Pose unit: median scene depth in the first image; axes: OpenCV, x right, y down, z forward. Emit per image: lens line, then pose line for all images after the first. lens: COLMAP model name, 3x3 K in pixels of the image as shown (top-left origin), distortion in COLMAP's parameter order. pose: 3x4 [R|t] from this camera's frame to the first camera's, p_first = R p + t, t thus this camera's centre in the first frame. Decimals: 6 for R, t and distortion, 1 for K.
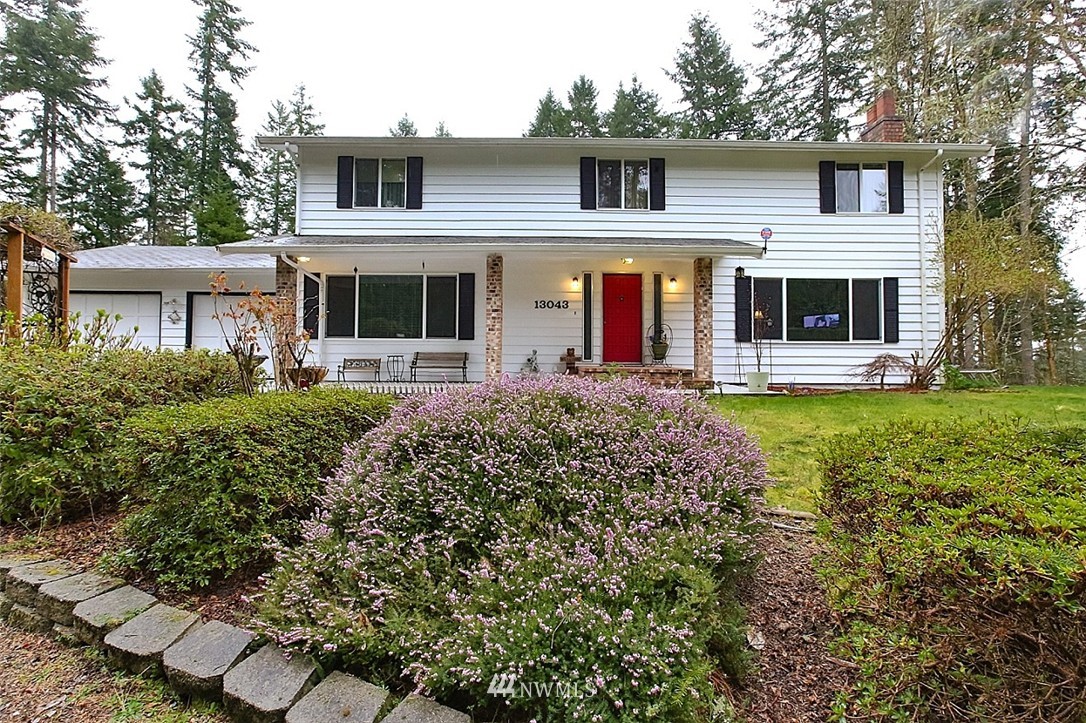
lens RADIAL K [[512.6, 0, 543.0], [0, 512.6, 361.5], [0, 0, 1]] dist [-0.001116, -0.000113]
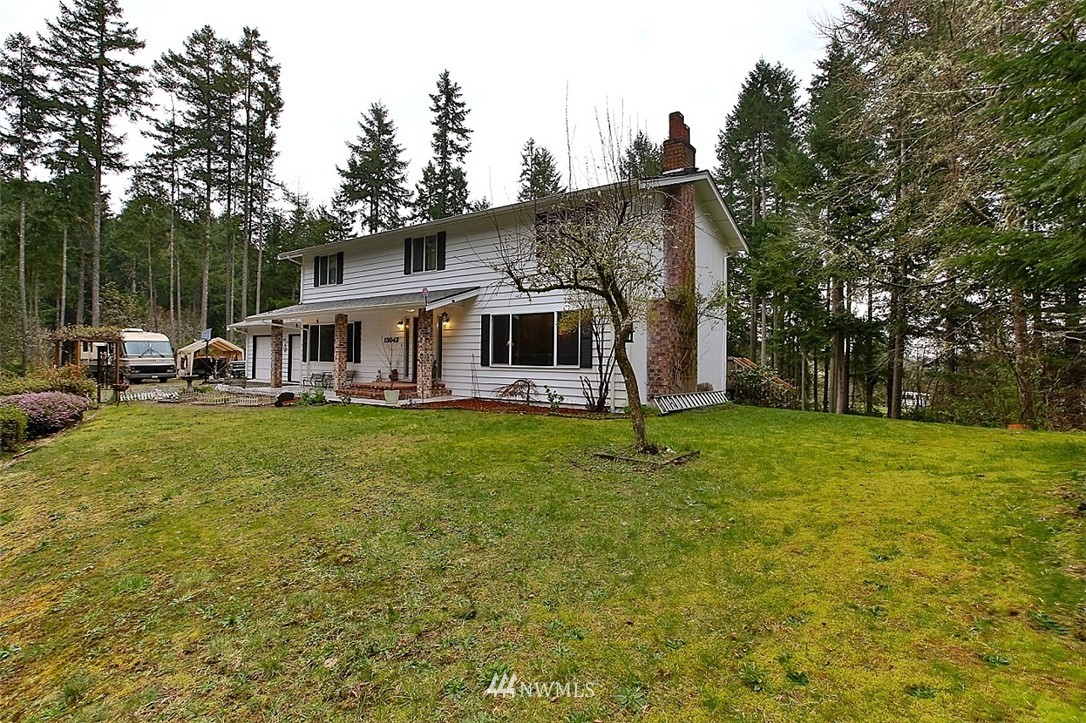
lens RADIAL K [[539.7, 0, 545.7], [0, 539.7, 348.4], [0, 0, 1]] dist [0.000109, -0.000073]
pose [[0.778286, -0.008951, -0.627846, 1.352238], [0.004631, 0.999953, -0.008515, -0.068980], [0.627893, 0.003720, 0.778291, 0.045221]]
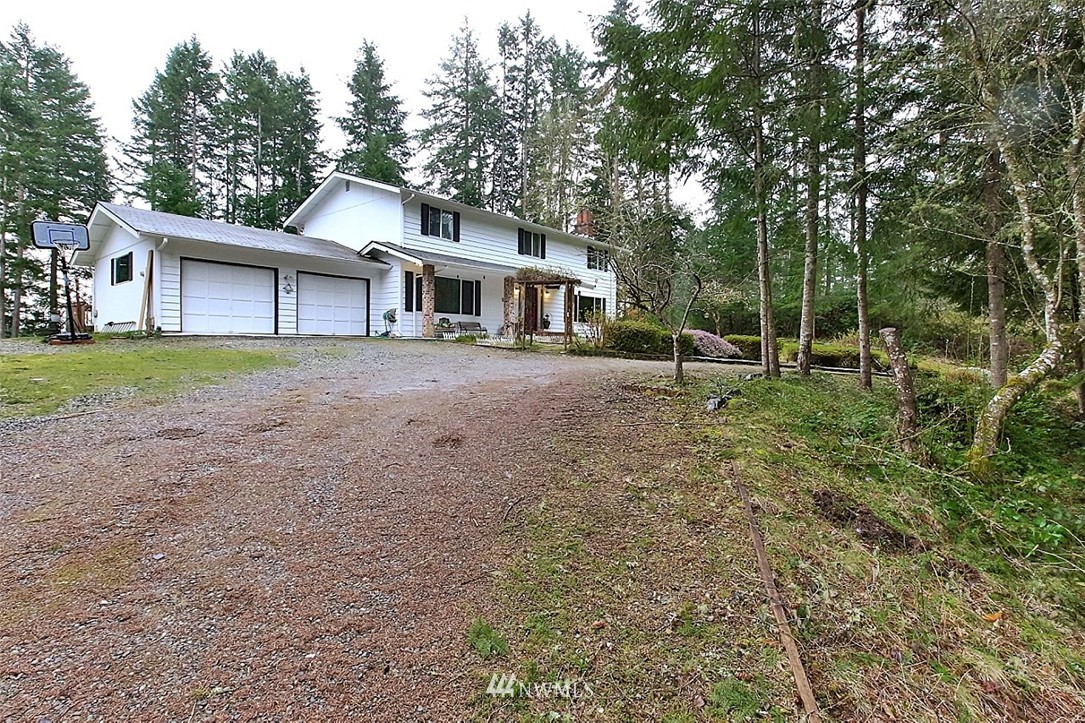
lens RADIAL K [[539.2, 0, 545.2], [0, 539.2, 348.4], [0, 0, 1]] dist [0.000109, -0.000073]
pose [[0.664878, 0.000939, 0.746952, -1.435877], [-0.005310, 0.999980, 0.003470, 0.068641], [-0.746933, -0.006274, 0.664869, -0.501484]]
